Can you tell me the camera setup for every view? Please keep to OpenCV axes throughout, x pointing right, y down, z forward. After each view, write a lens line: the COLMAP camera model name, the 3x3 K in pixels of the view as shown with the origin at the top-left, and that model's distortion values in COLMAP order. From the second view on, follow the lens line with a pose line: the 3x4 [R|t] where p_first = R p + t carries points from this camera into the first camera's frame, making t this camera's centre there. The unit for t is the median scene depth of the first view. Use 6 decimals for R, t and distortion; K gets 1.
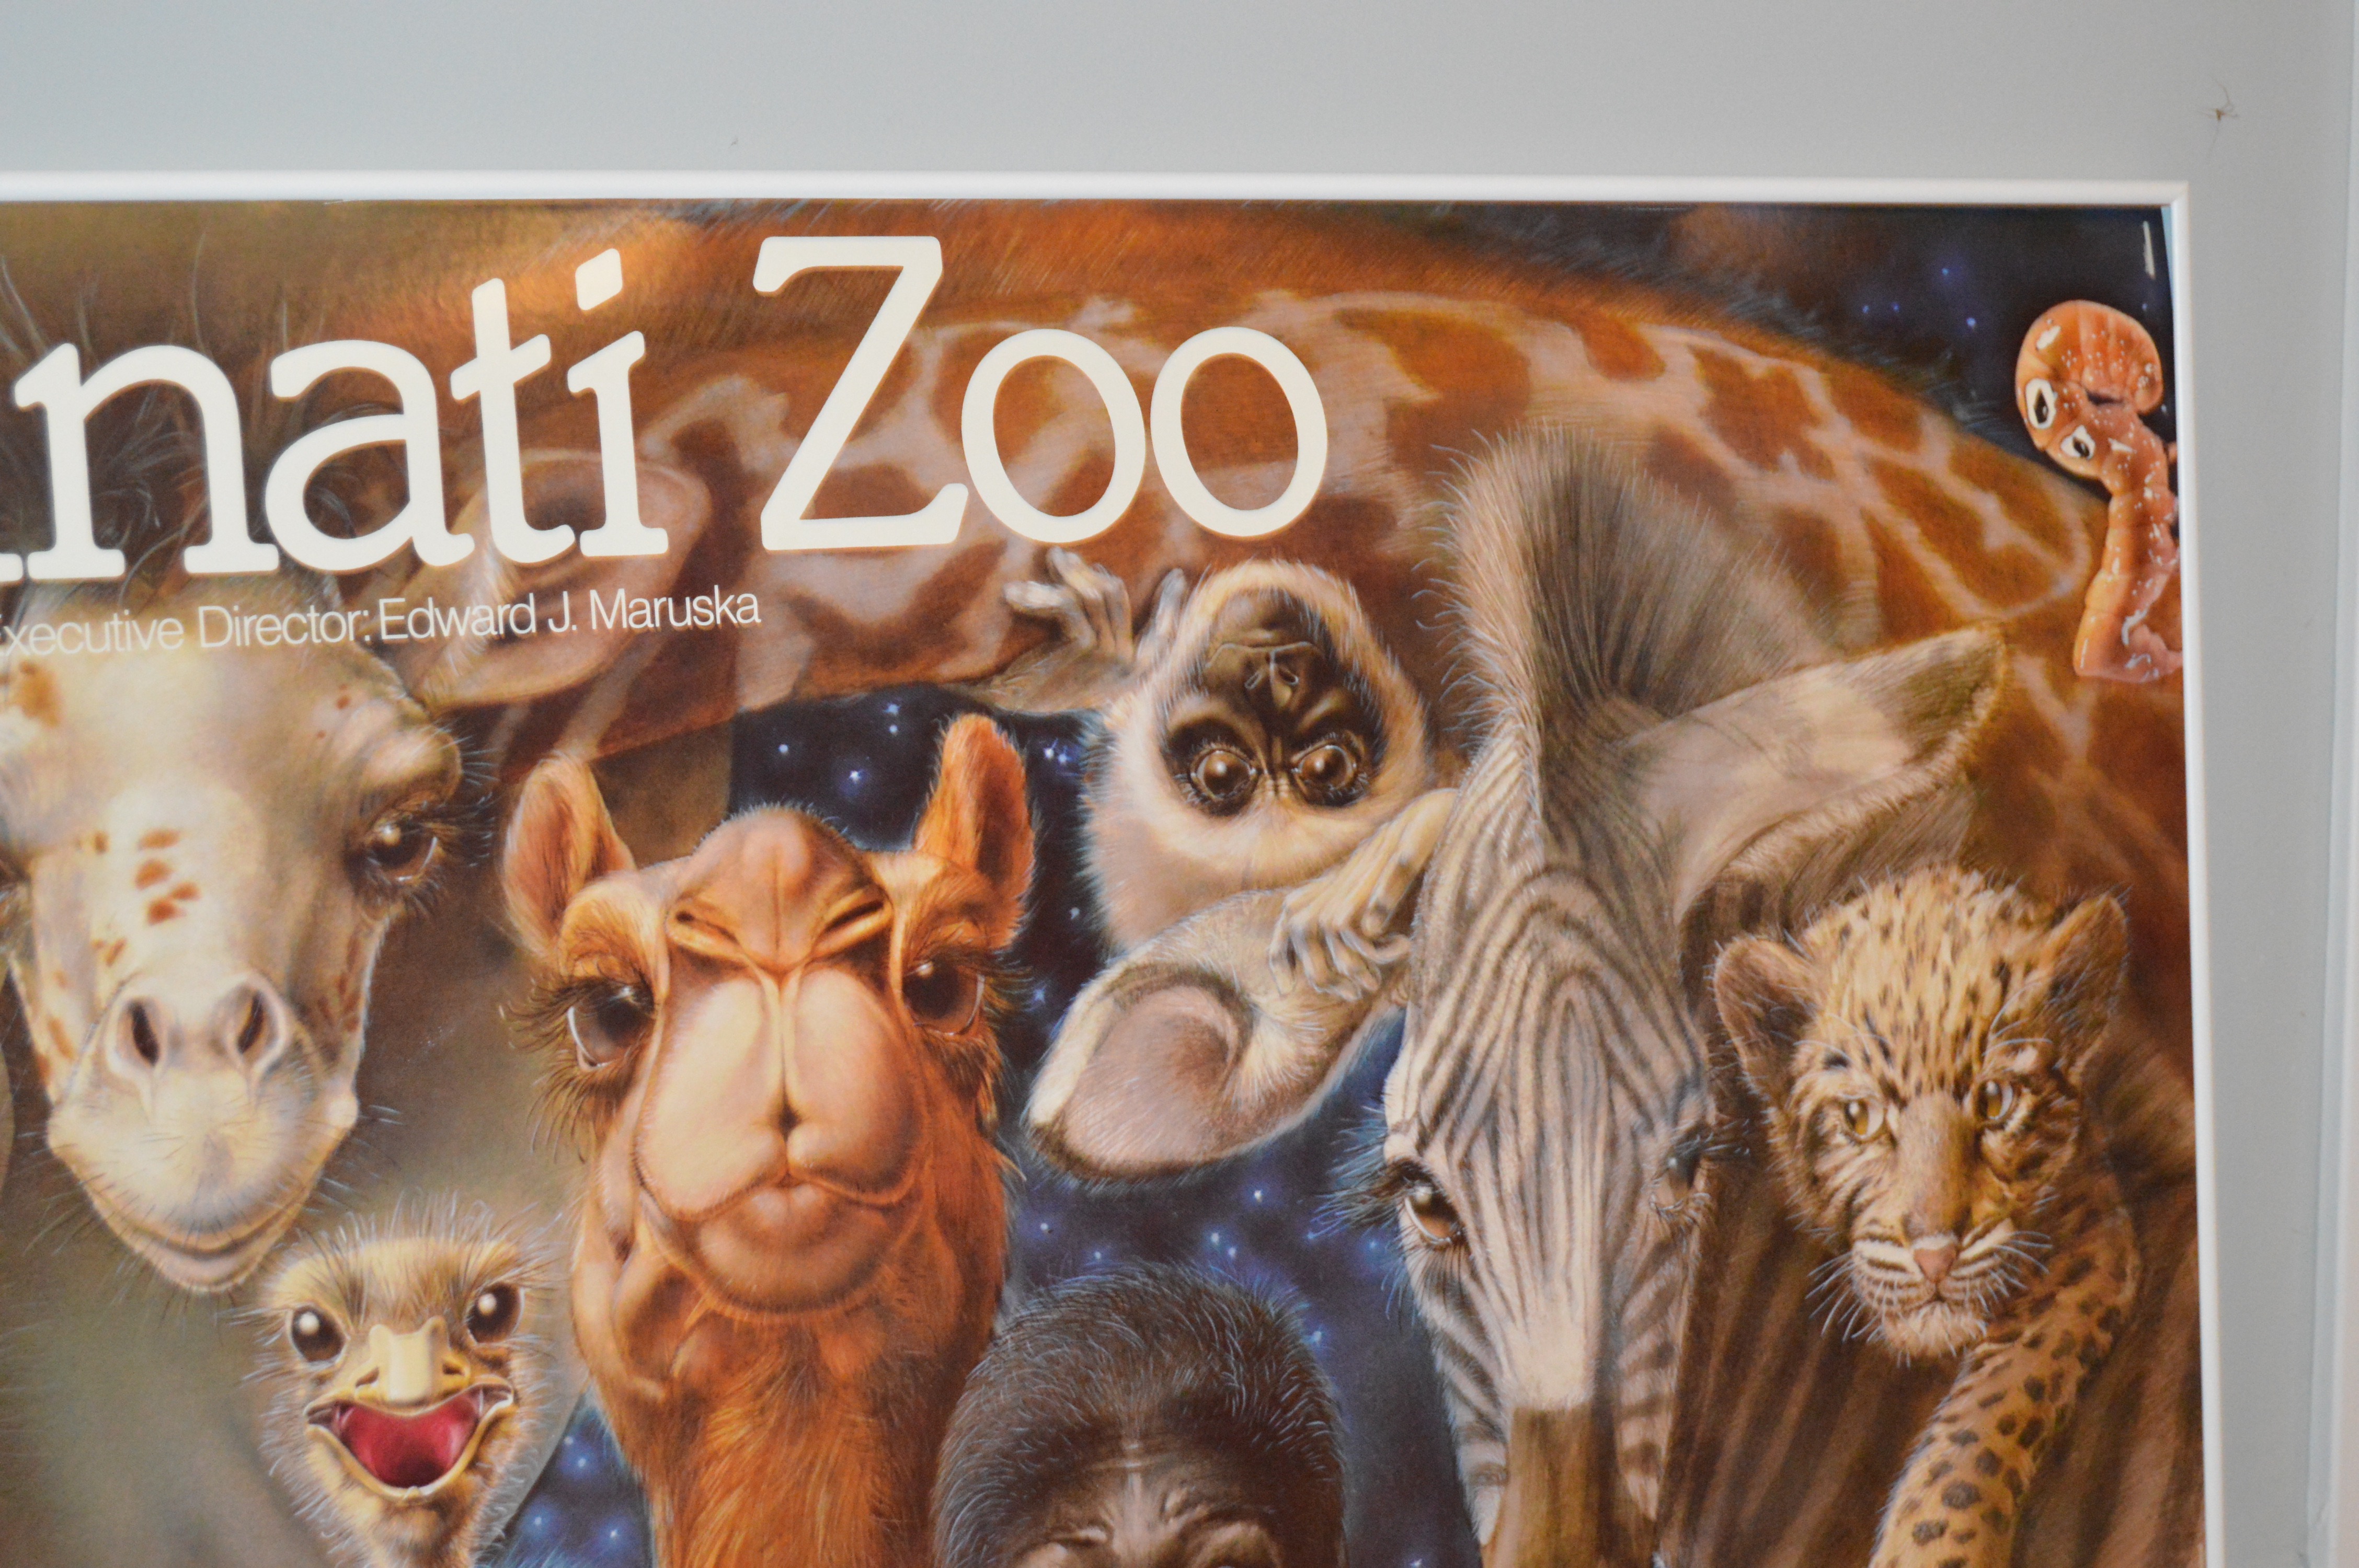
lens RADIAL K [[4983.5, 0, 1183.7], [0, 4983.5, 790.3], [0, 0, 1]] dist [-0.026083, 0.000000]
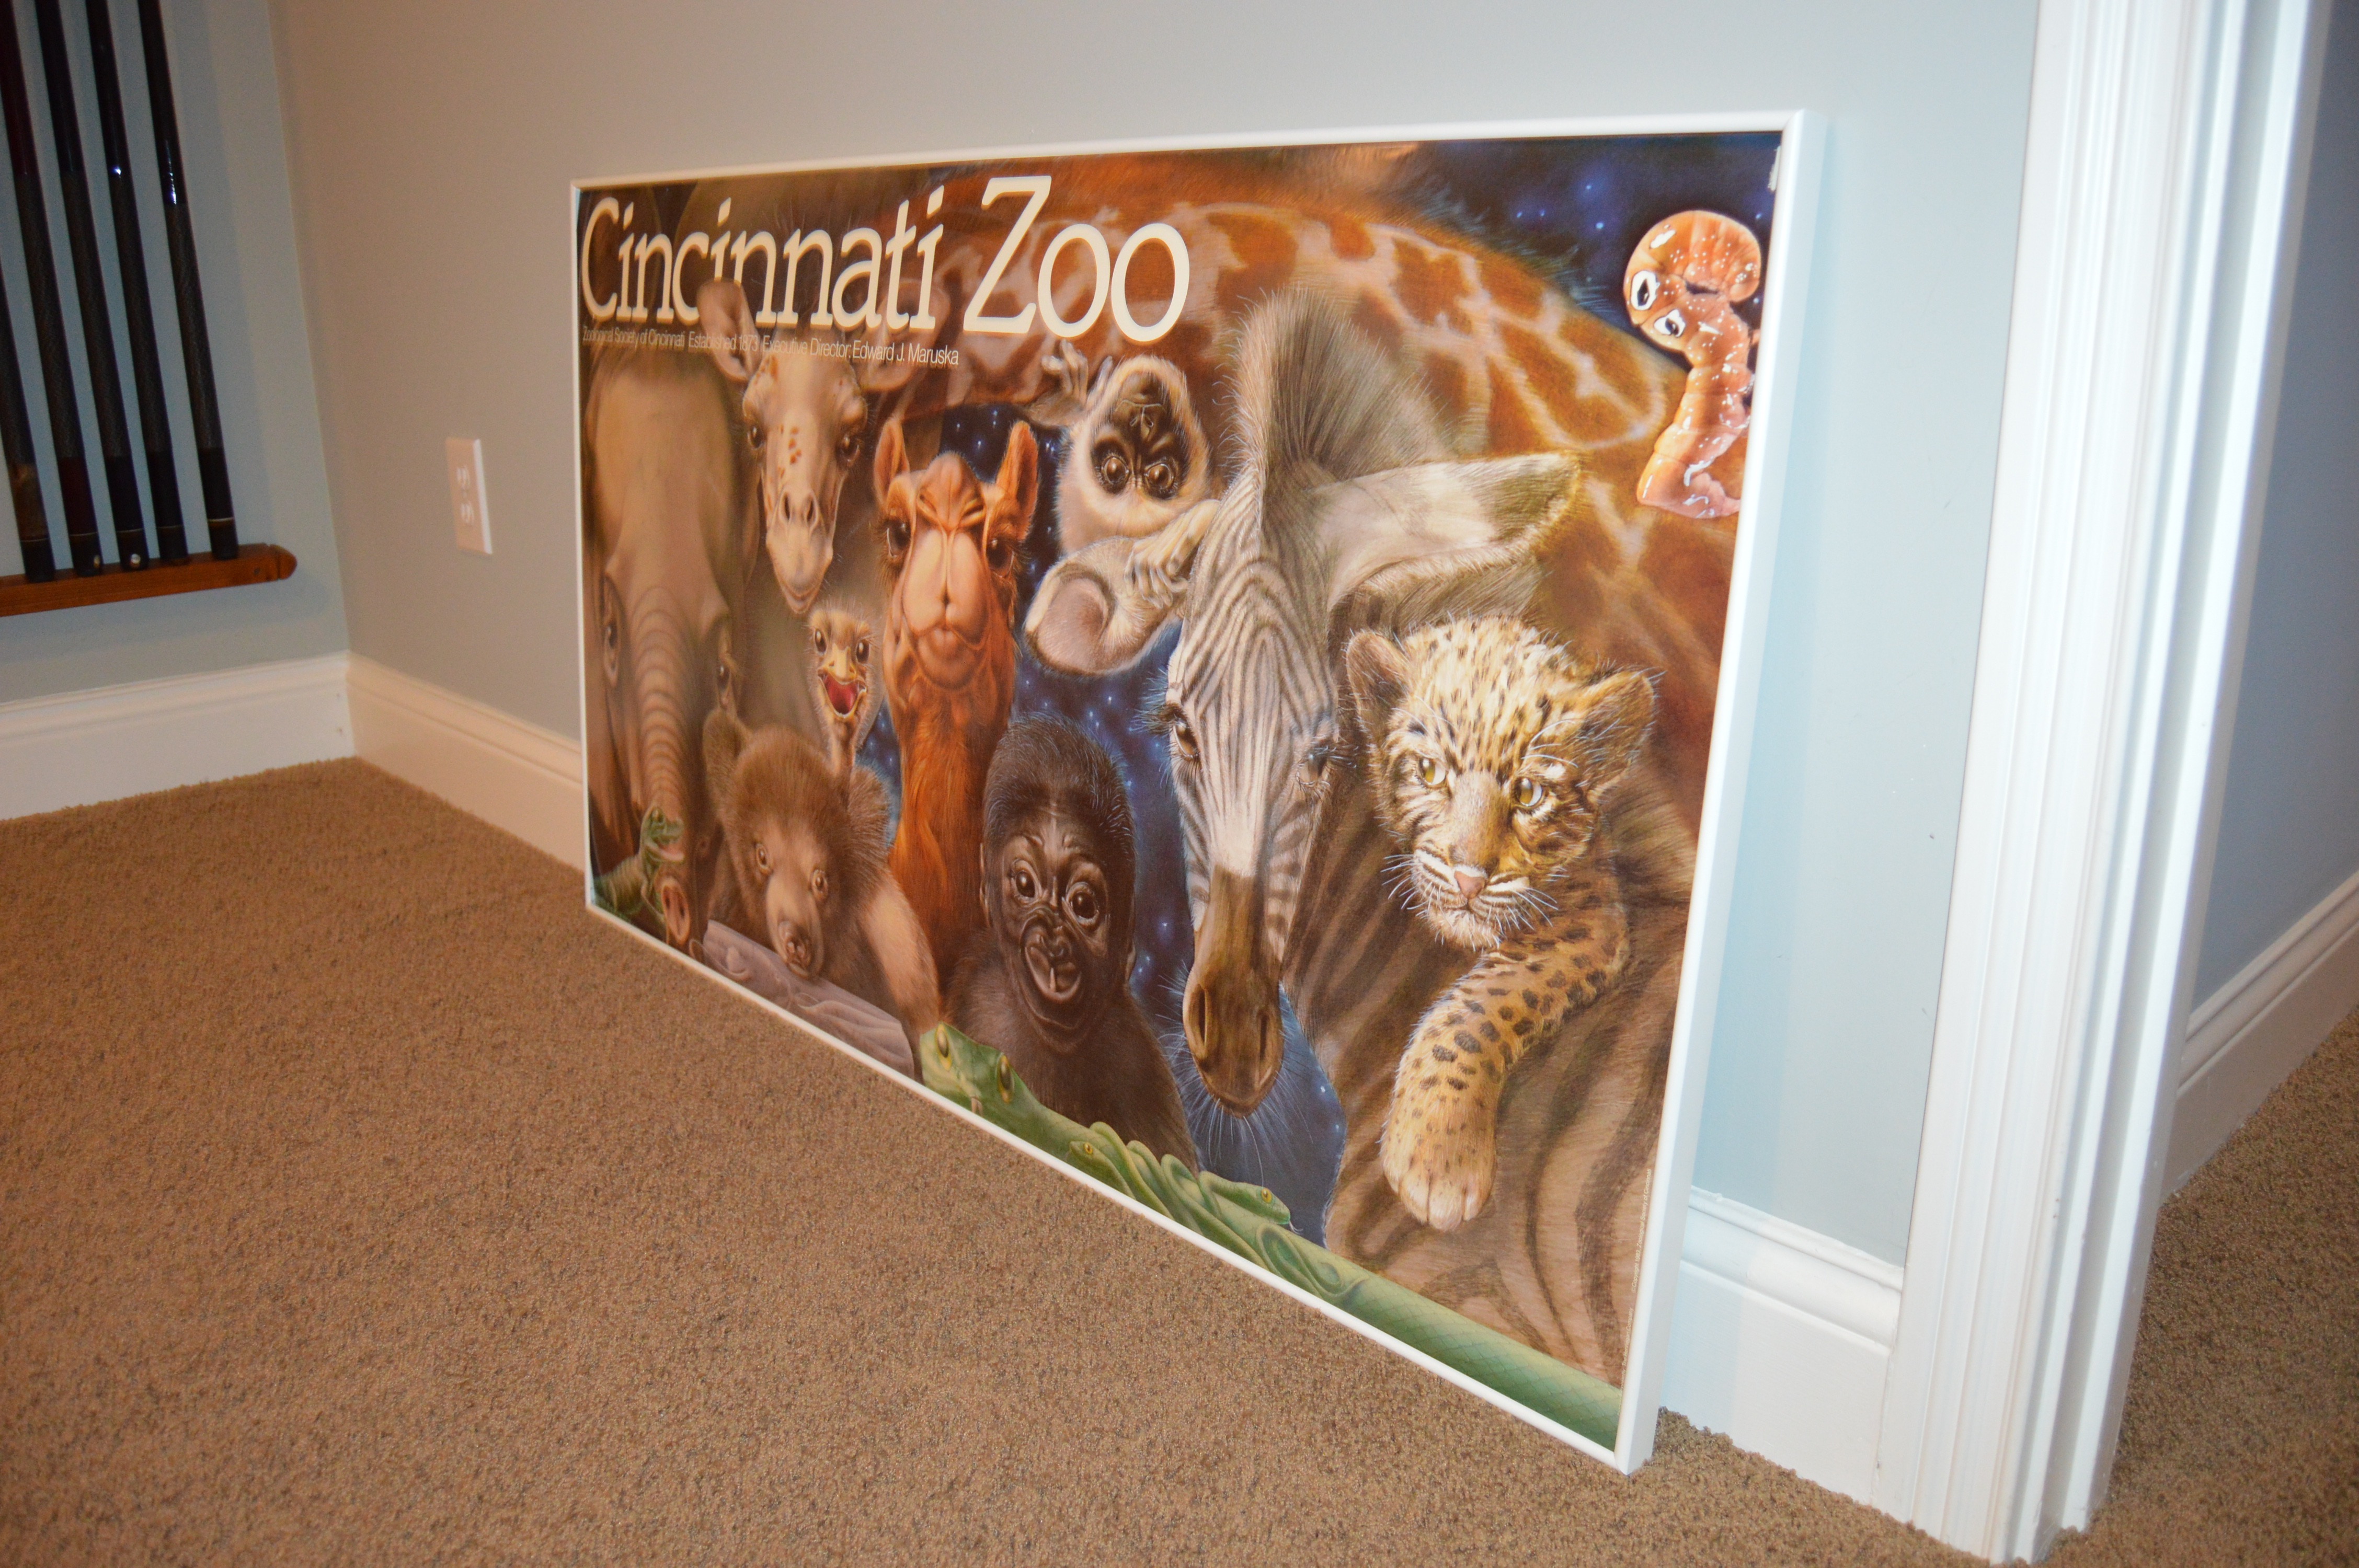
lens RADIAL K [[1876.3, 0, 1188.2], [0, 1876.3, 788.1], [0, 0, 1]] dist [-0.097208, 0.016112]
pose [[0.273082, 0.266671, -0.924290, 0.693550], [-0.118429, 0.962821, 0.242798, -0.062099], [0.954673, 0.043159, 0.294511, 0.834698]]
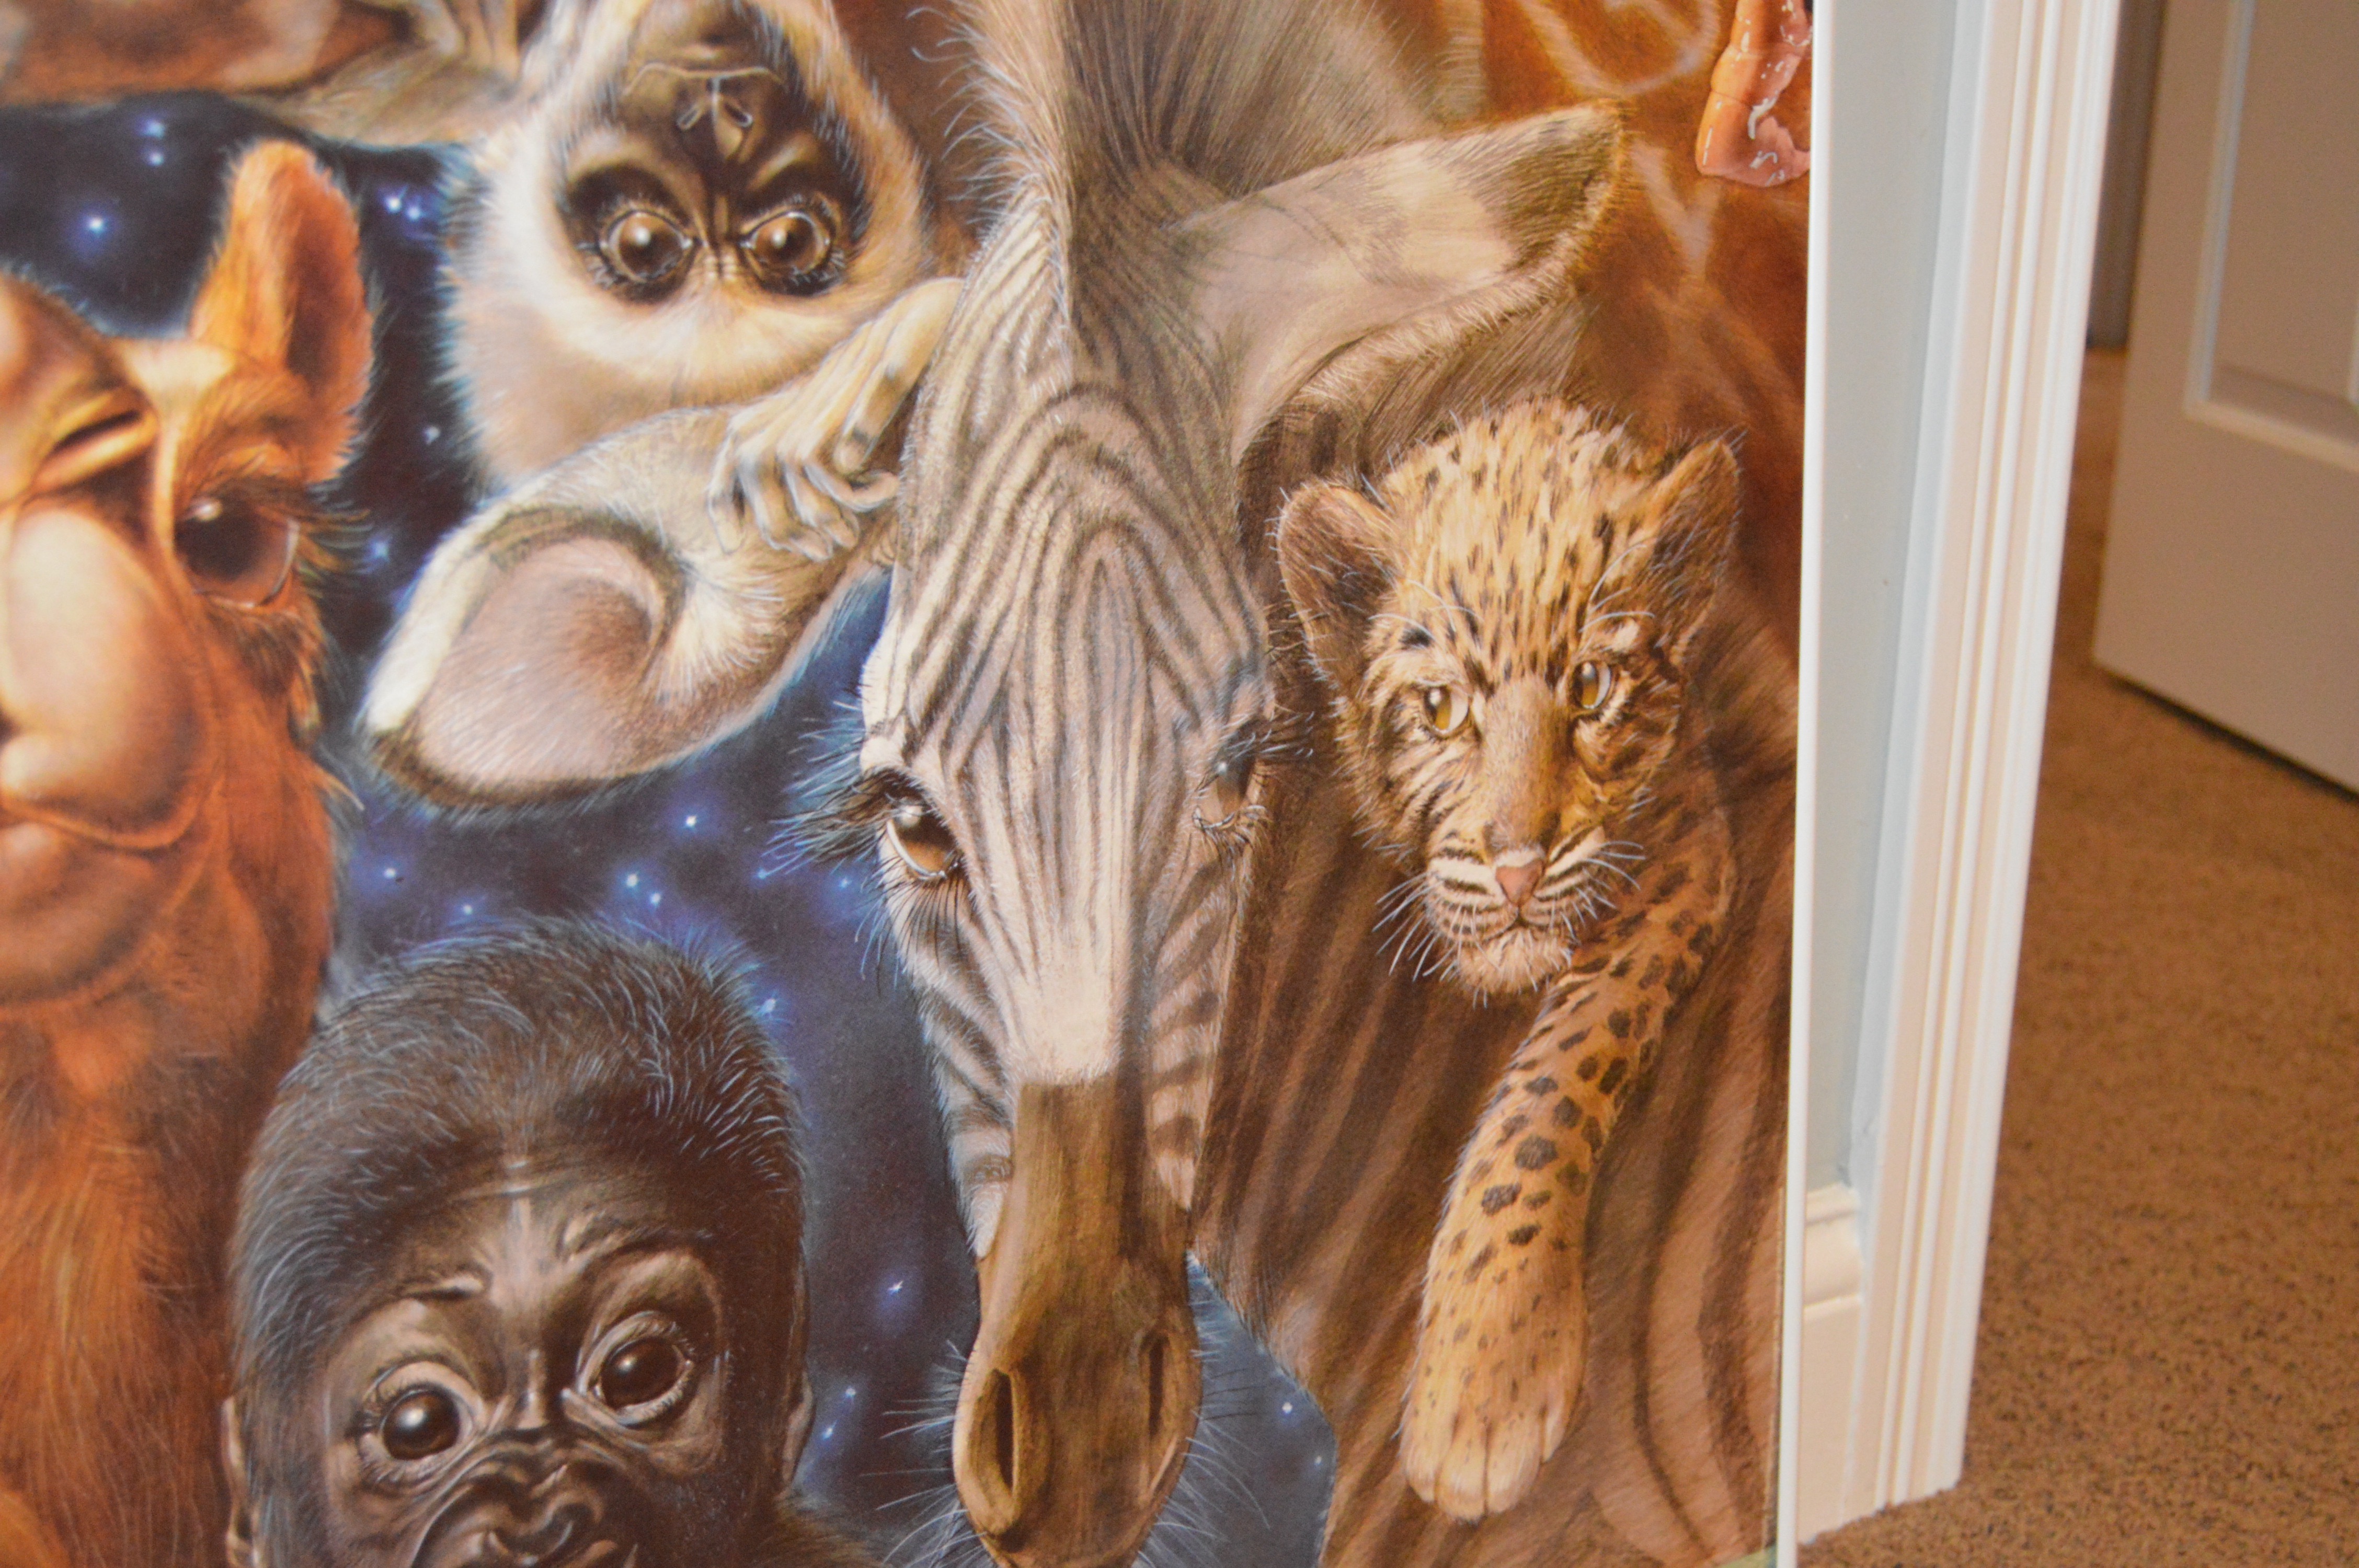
lens RADIAL K [[3406.6, 0, 1172.3], [0, 3406.6, 786.5], [0, 0, 1]] dist [-0.049041, 0.000000]
pose [[0.988545, 0.003691, 0.150880, 0.009402], [-0.021741, 0.992756, 0.118162, 0.015039], [-0.149351, -0.120088, 0.981465, 0.501161]]
